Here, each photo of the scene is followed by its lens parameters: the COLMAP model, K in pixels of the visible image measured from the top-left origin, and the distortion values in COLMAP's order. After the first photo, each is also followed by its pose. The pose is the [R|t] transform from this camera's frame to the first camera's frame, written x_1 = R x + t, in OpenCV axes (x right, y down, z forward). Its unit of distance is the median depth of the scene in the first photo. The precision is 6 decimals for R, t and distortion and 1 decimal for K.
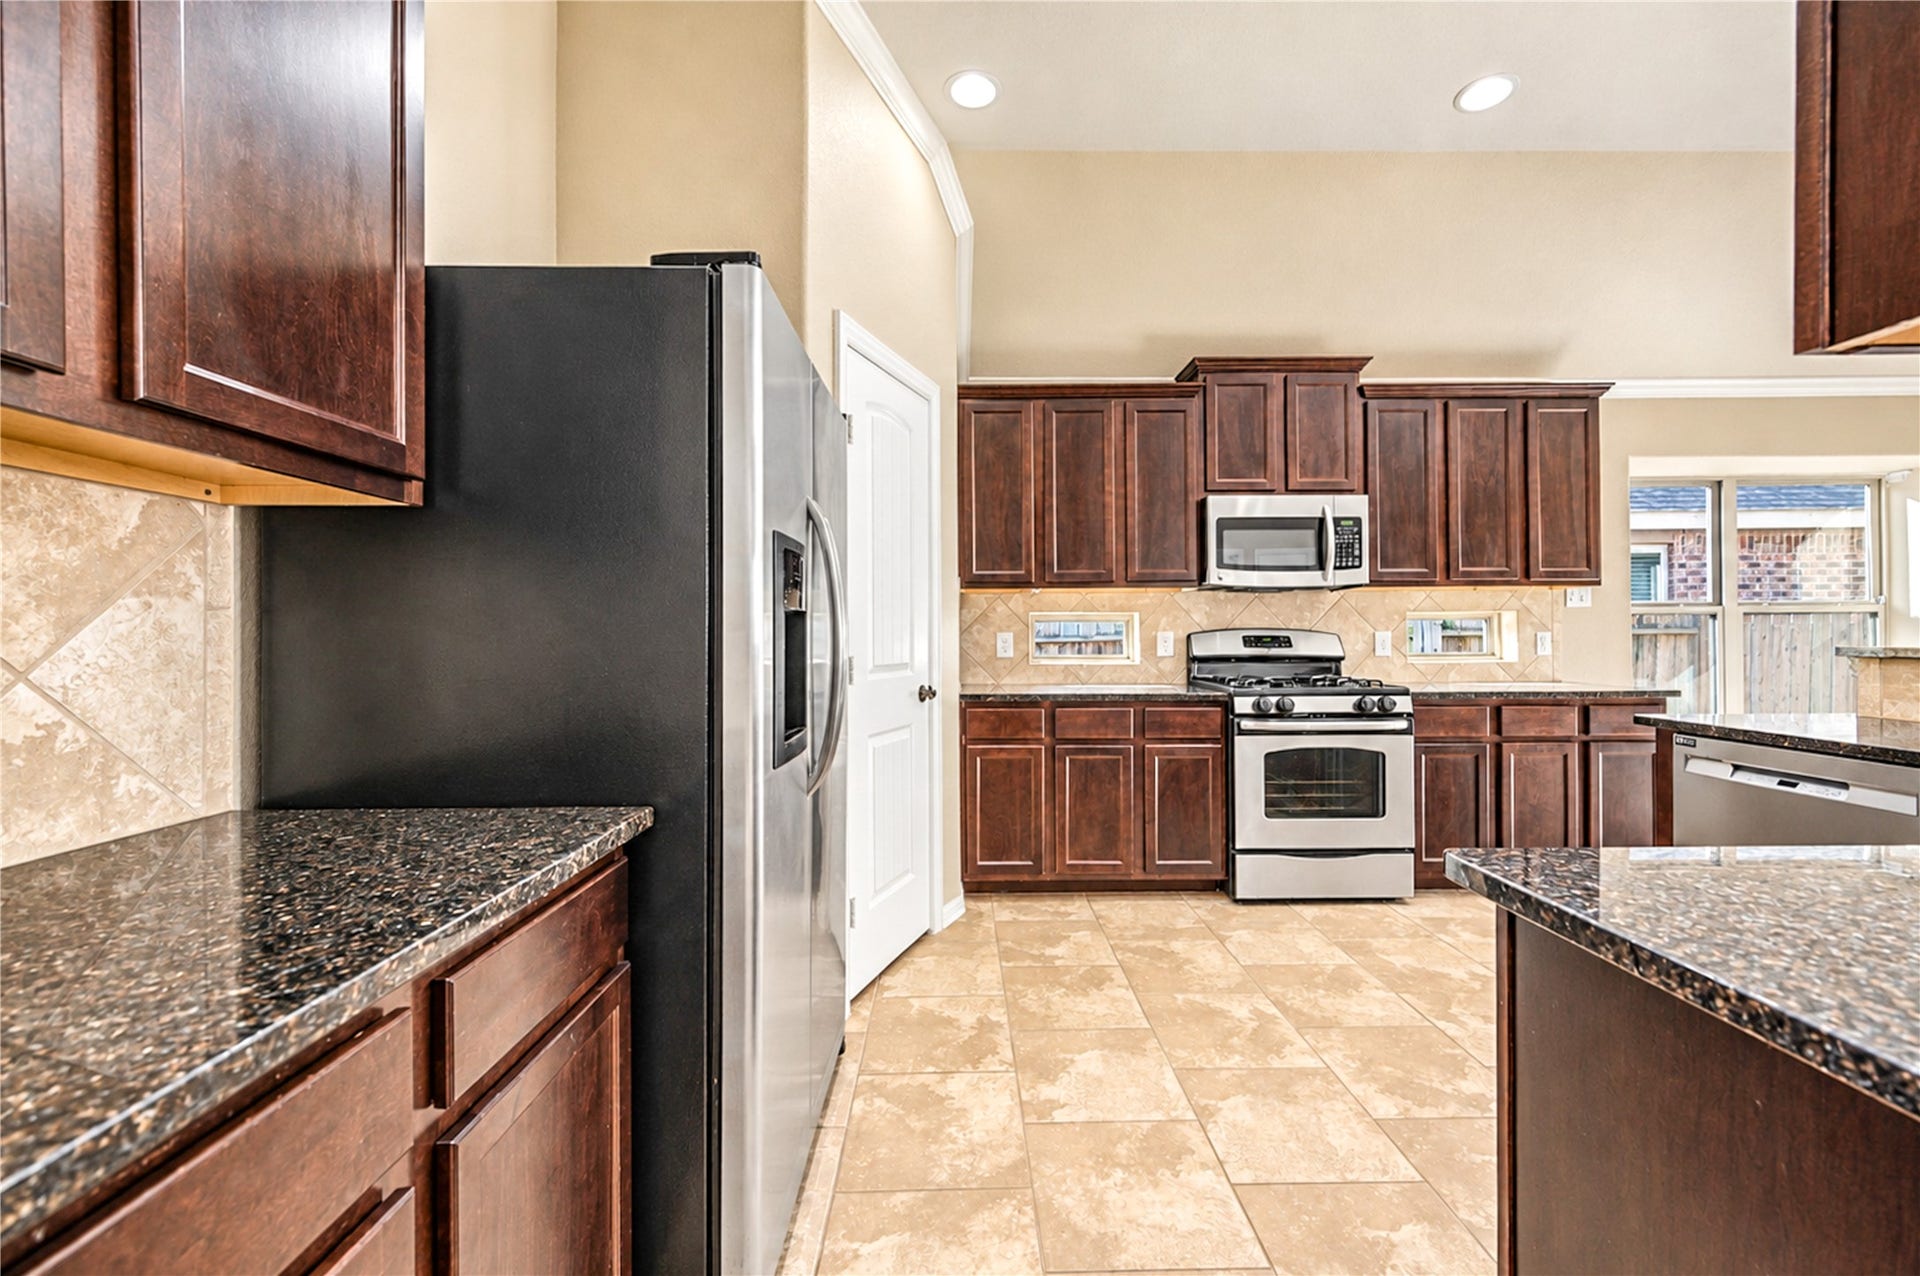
lens RADIAL K [[754.8, 0, 960.4], [0, 754.8, 634.6], [0, 0, 1]] dist [0.004392, -0.001249]
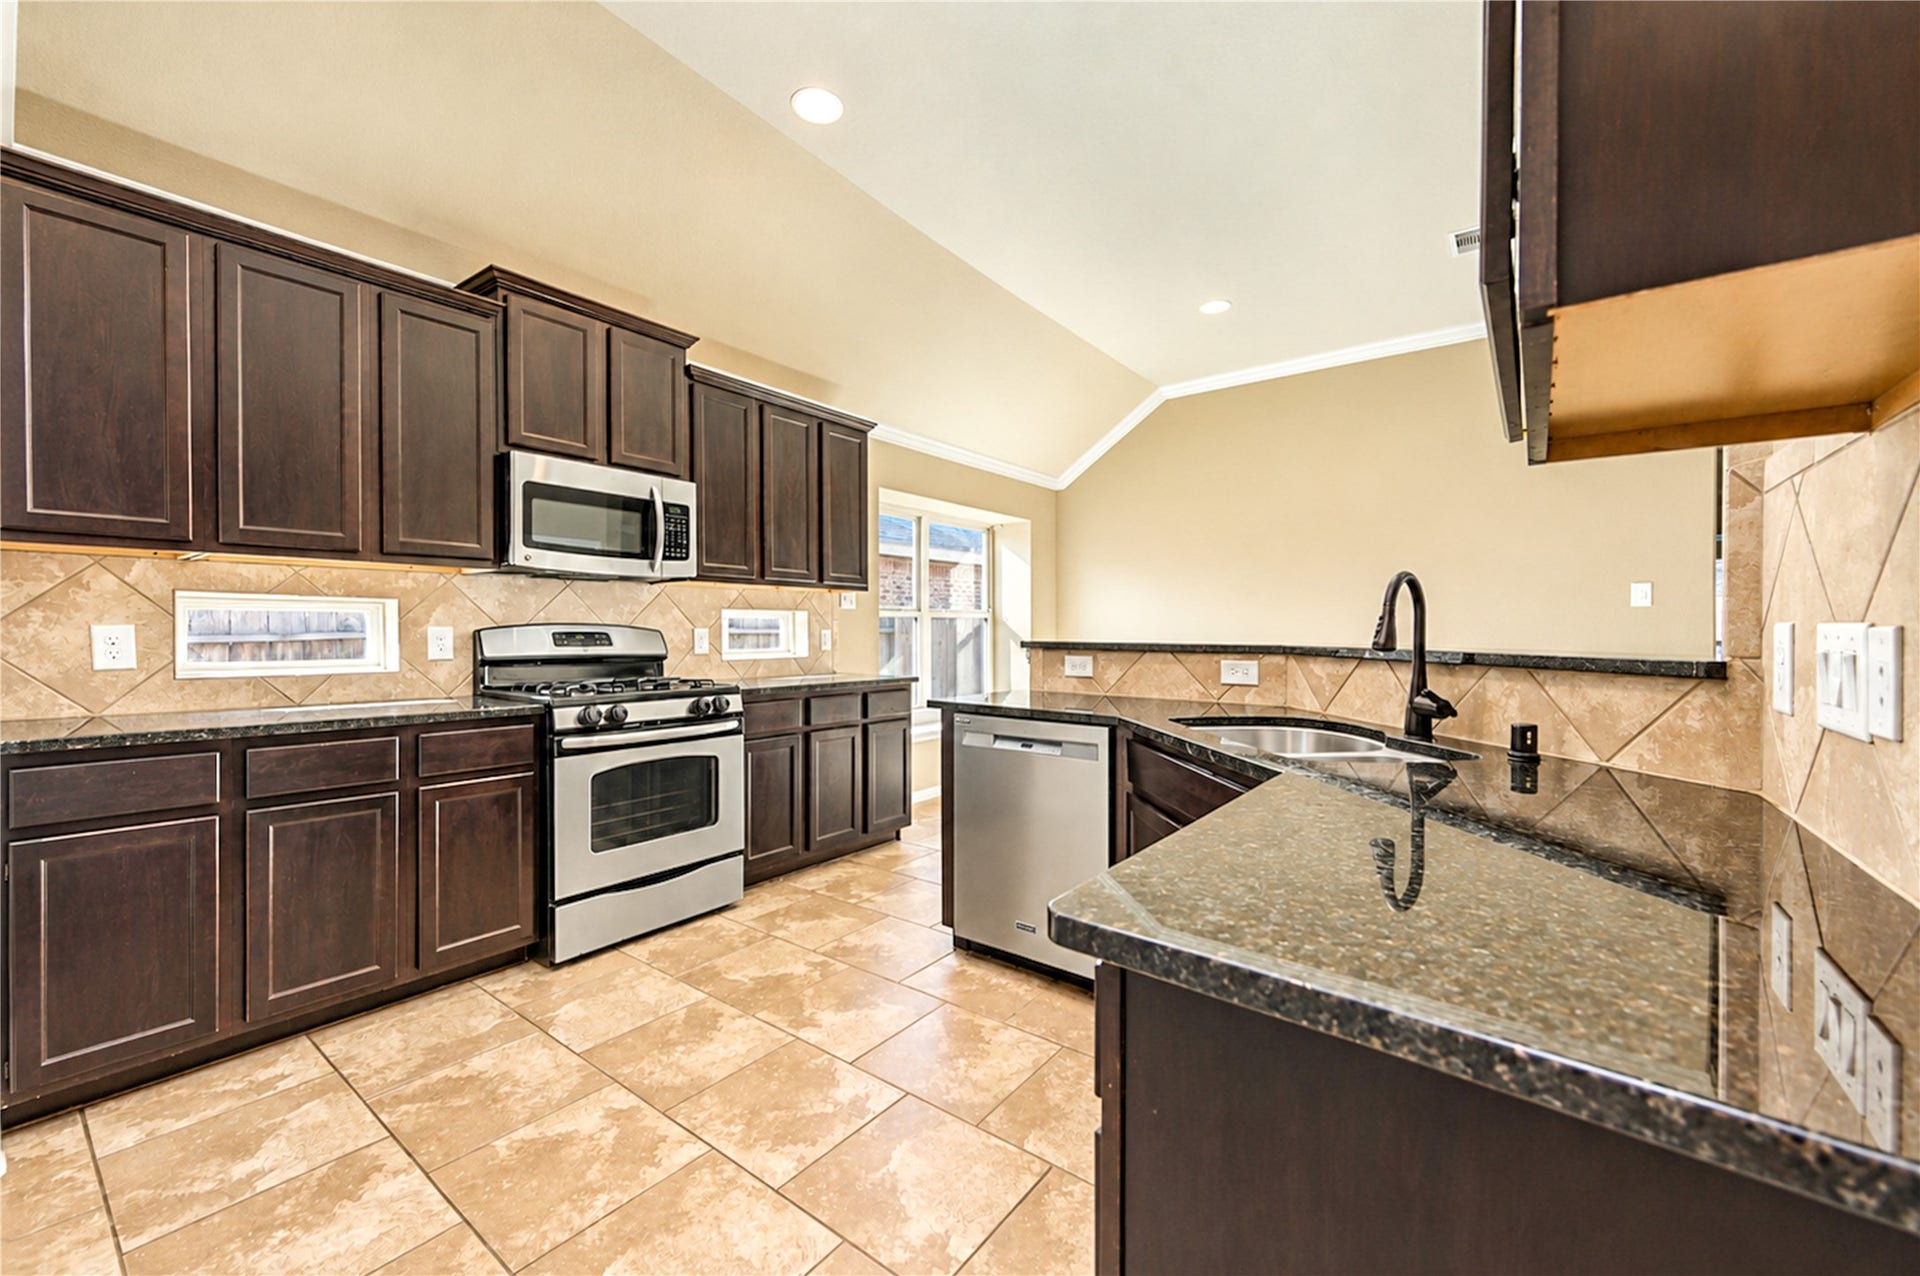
lens RADIAL K [[754.8, 0, 957.6], [0, 754.8, 635.3], [0, 0, 1]] dist [0.004392, -0.001249]
pose [[0.609676, 0.001049, 0.792650, -0.007000], [-0.002971, 0.999995, 0.000961, 0.002884], [-0.792645, -0.002941, 0.609676, 0.176220]]
